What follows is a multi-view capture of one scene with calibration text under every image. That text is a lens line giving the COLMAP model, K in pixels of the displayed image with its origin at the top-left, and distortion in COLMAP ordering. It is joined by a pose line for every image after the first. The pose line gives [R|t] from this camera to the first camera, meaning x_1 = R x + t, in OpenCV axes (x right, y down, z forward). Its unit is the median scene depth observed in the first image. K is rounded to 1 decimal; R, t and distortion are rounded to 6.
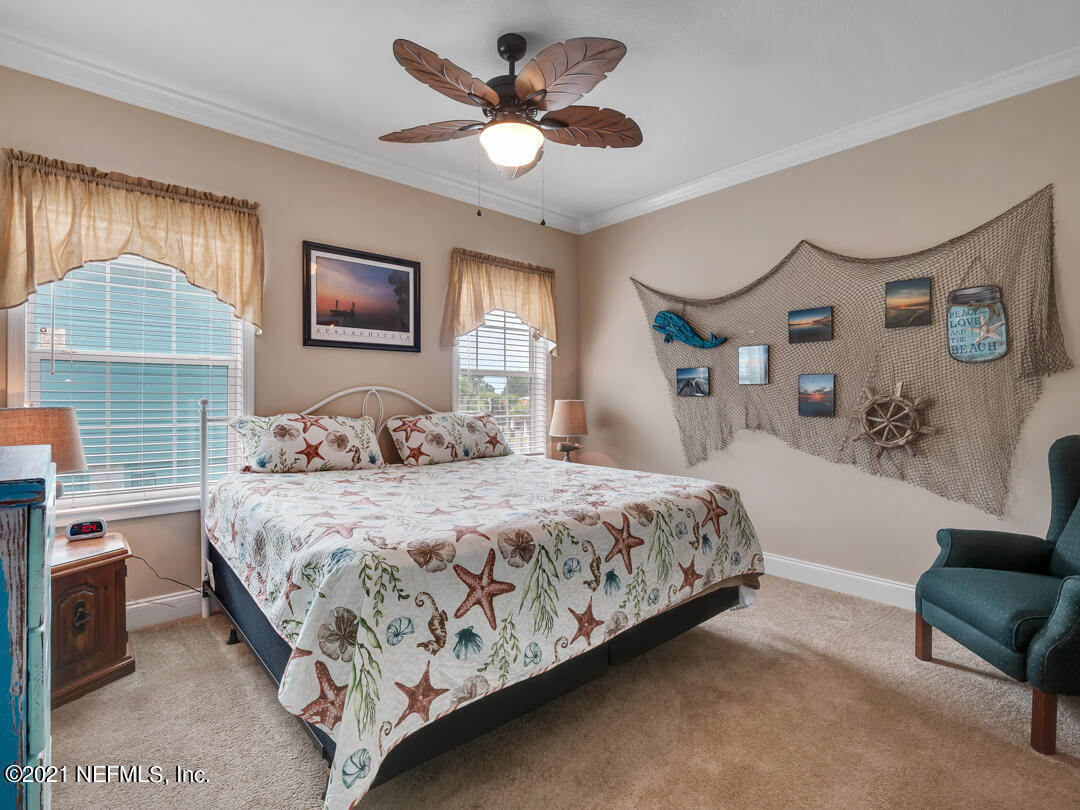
lens RADIAL K [[531.2, 0, 531.2], [0, 531.2, 406.0], [0, 0, 1]] dist [0.015956, -0.012127]
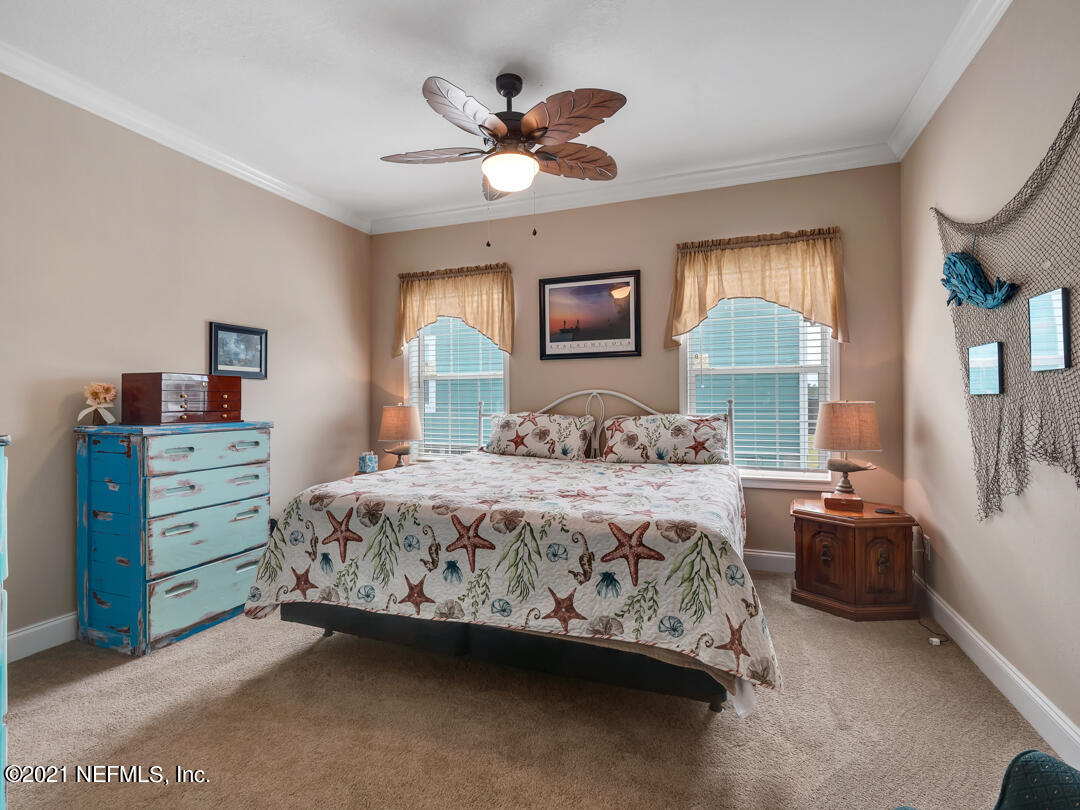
lens RADIAL K [[529.0, 0, 540.0], [0, 529.0, 405.0], [0, 0, 1]] dist [0.008769, -0.000187]
pose [[0.469415, 0.006448, -0.882954, 0.914615], [-0.008878, 0.999957, 0.002582, -0.008403], [0.882933, 0.006627, 0.469452, 0.505585]]
